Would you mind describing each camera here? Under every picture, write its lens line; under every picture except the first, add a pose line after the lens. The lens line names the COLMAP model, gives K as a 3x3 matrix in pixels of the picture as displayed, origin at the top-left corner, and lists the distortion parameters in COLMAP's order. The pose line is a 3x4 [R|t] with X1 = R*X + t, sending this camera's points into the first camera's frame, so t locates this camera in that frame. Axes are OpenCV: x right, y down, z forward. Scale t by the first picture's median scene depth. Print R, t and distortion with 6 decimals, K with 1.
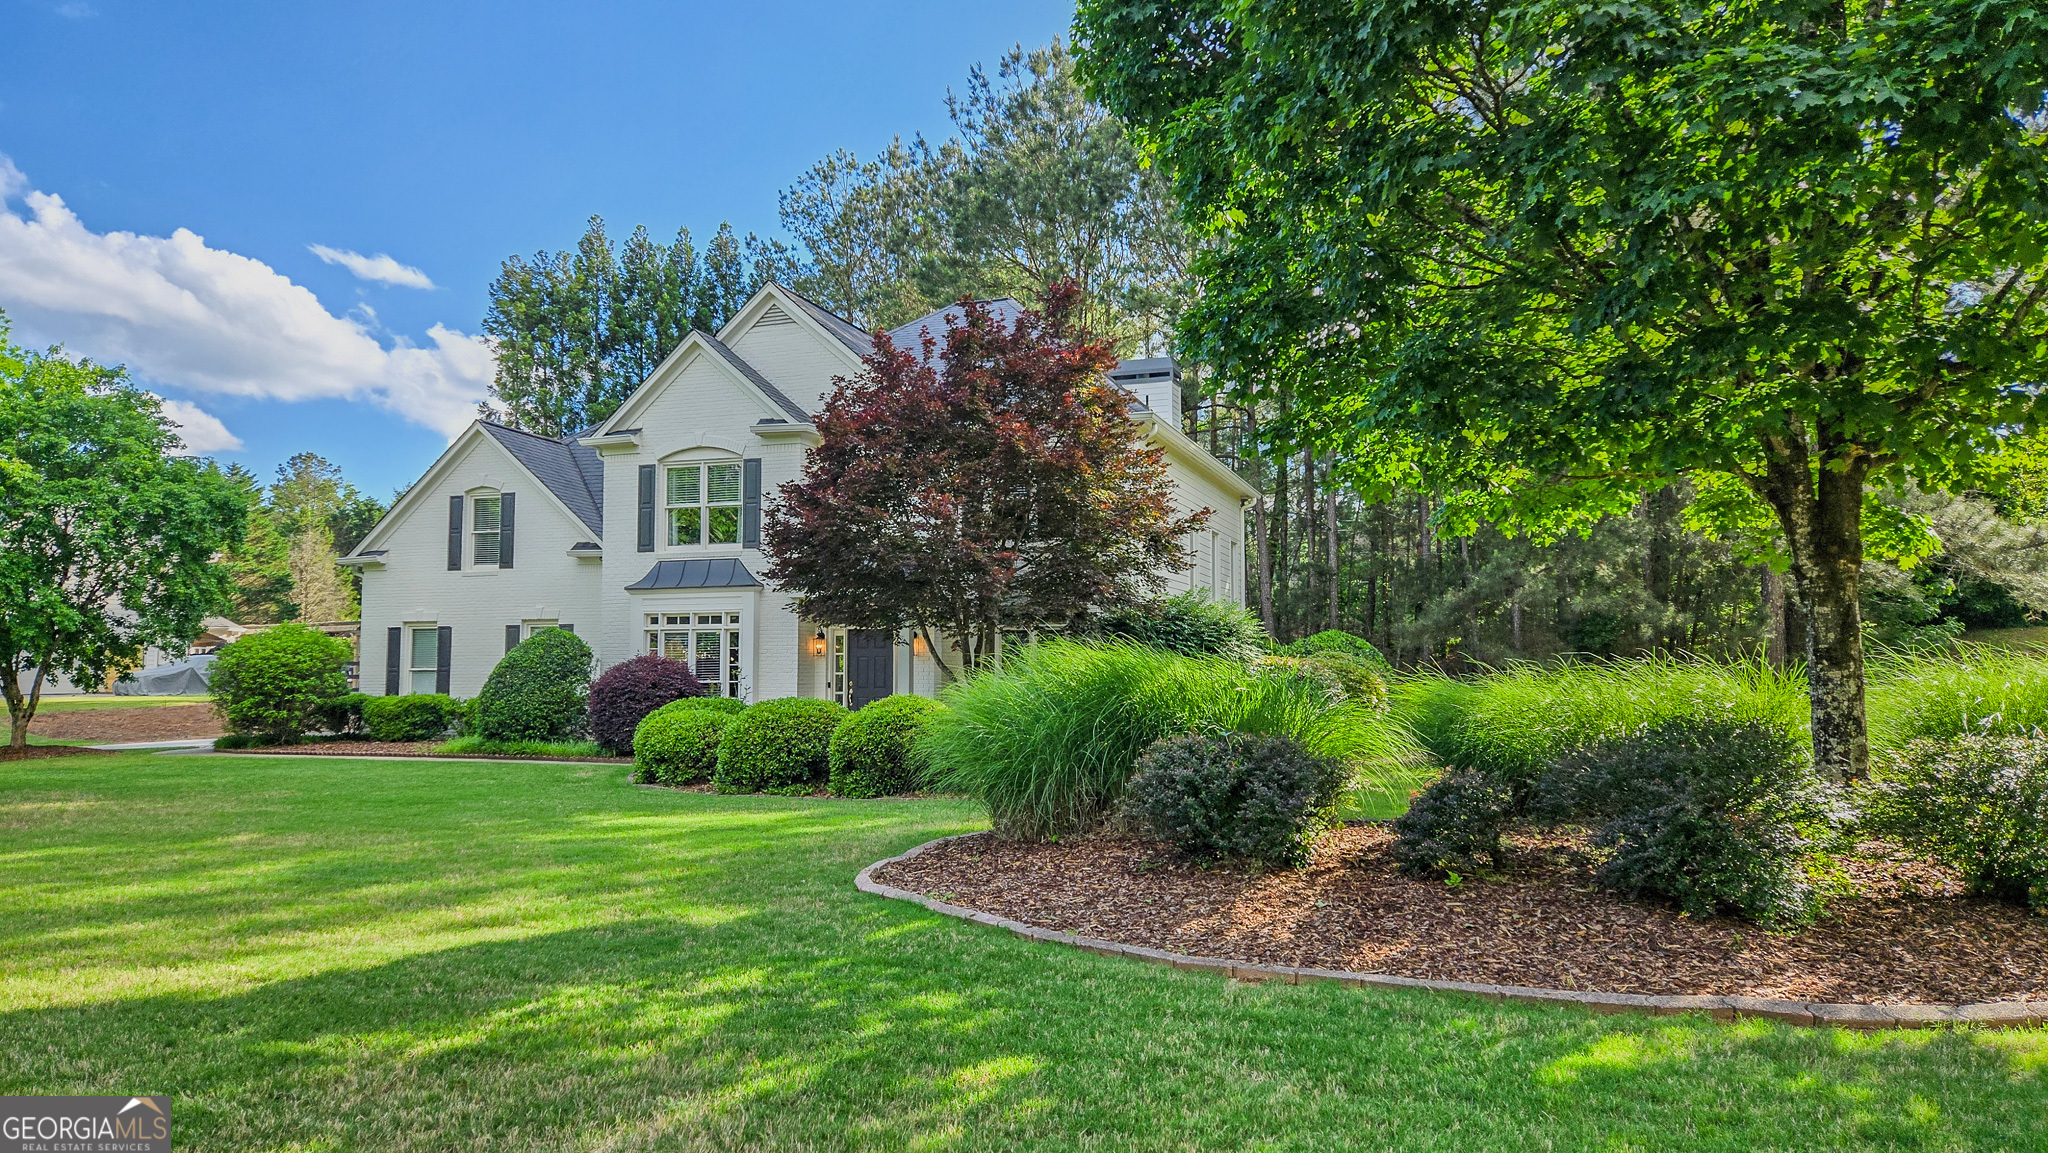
lens RADIAL K [[1373.0, 0, 1010.5], [0, 1373.0, 582.6], [0, 0, 1]] dist [0.049102, -0.001420]
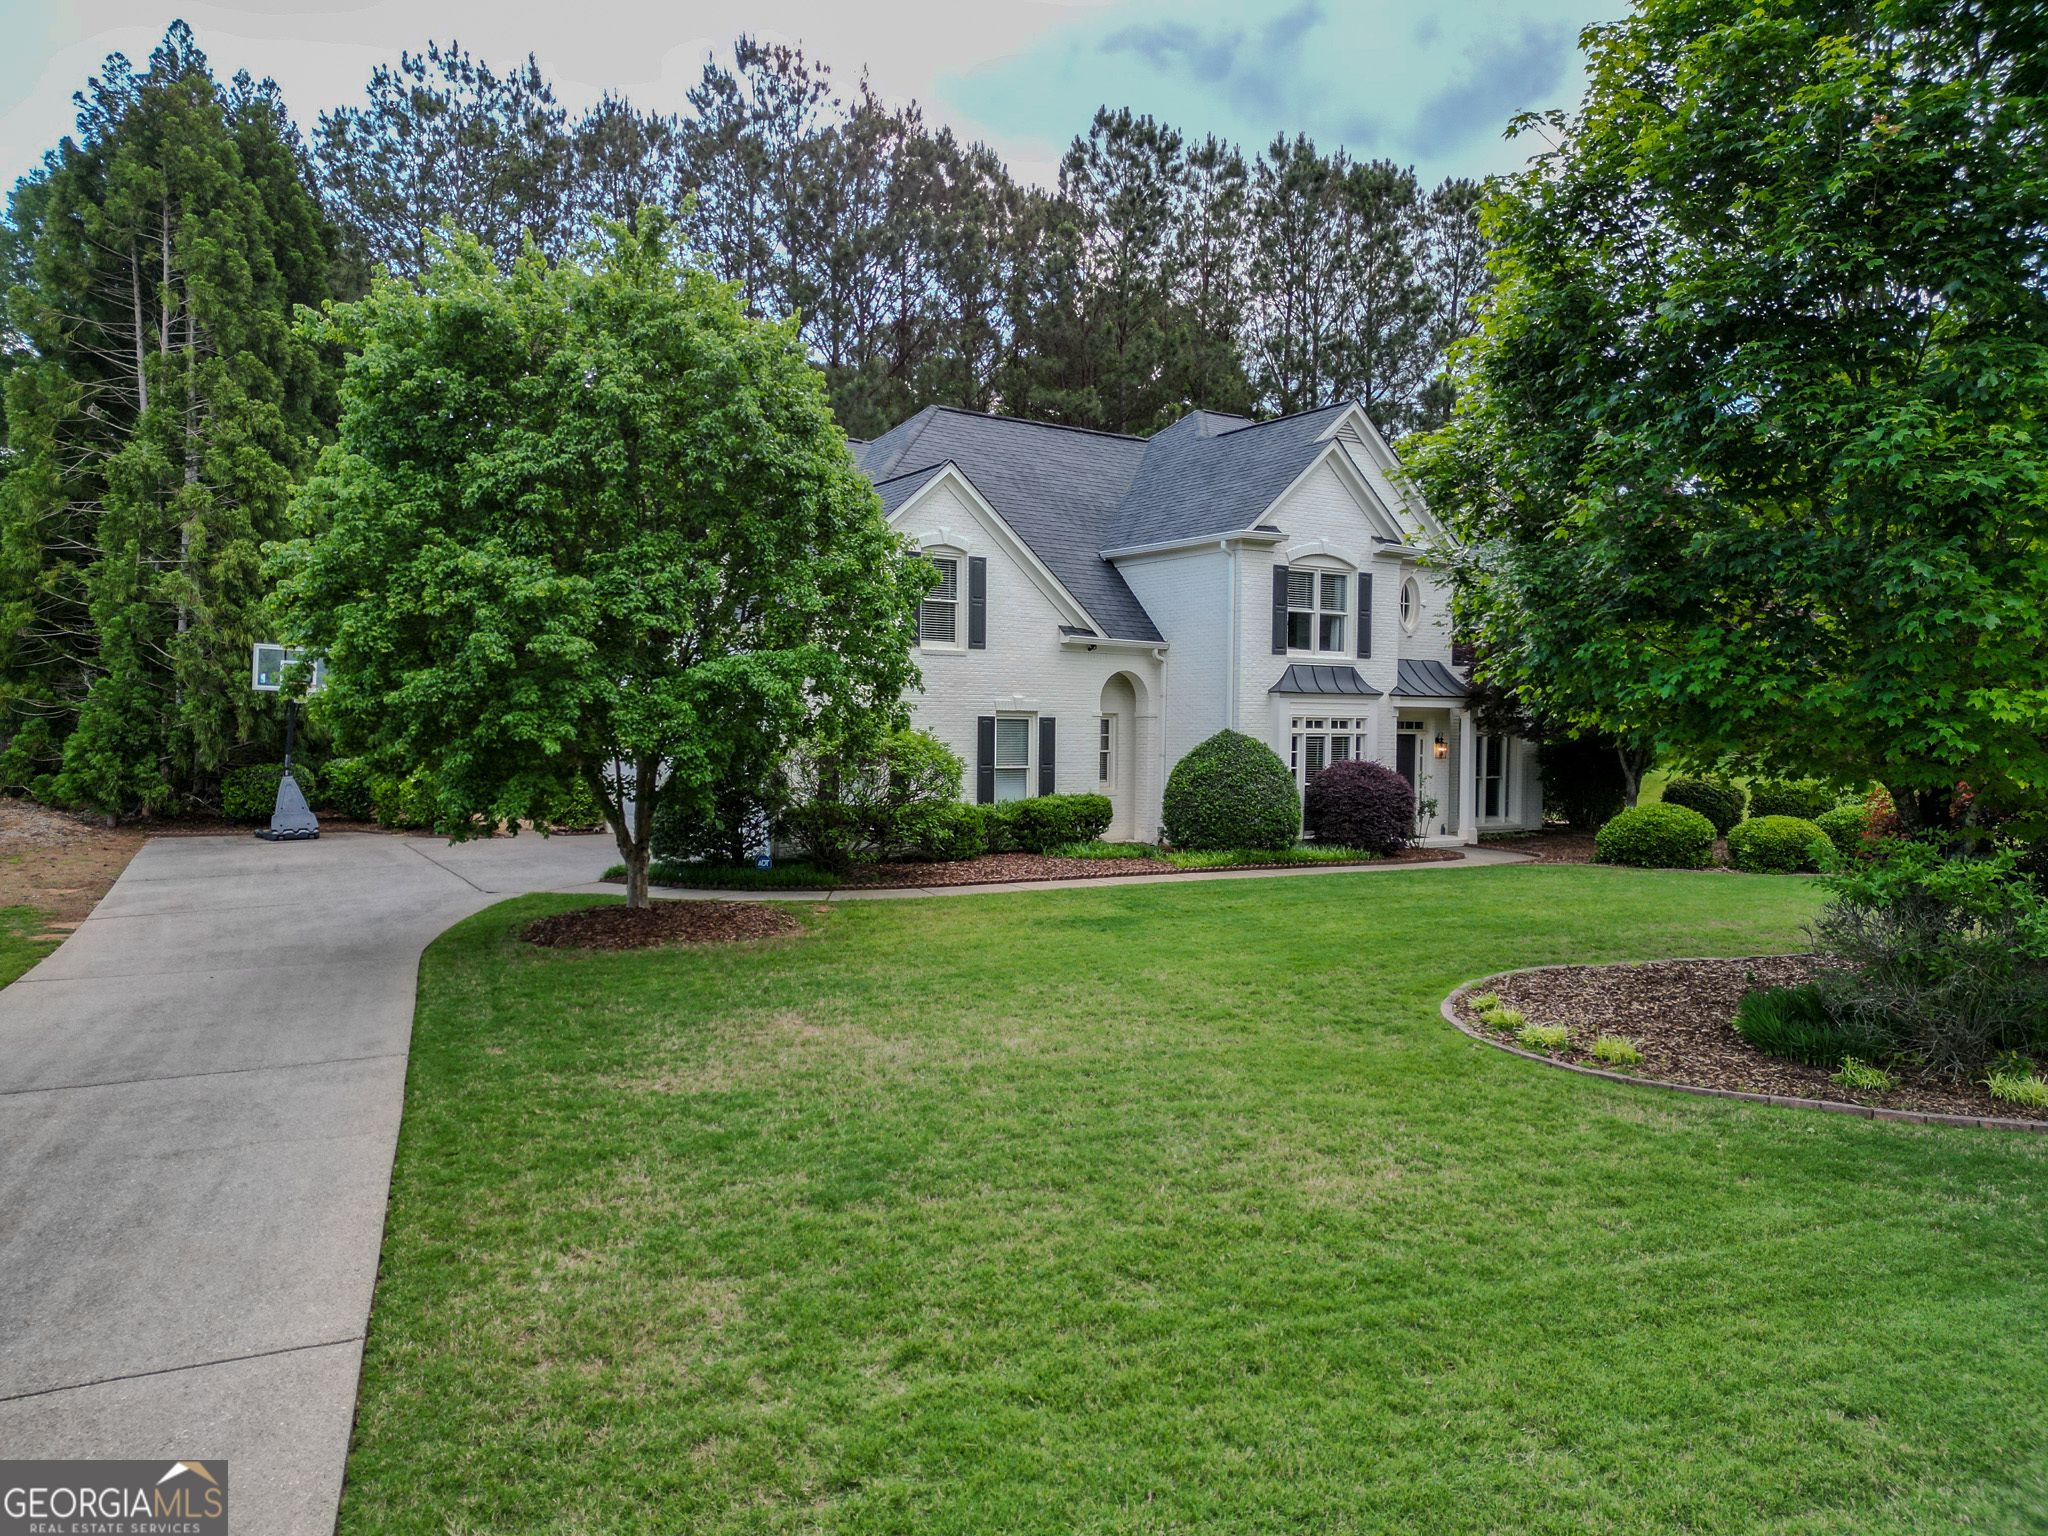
lens RADIAL K [[1443.0, 0, 1012.3], [0, 1443.0, 774.1], [0, 0, 1]] dist [0.074006, -0.080141]
pose [[0.595446, -0.020780, 0.803126, -1.086226], [-0.065850, 0.995039, 0.074568, -0.000855], [-0.800692, -0.097287, 0.591124, 0.471461]]
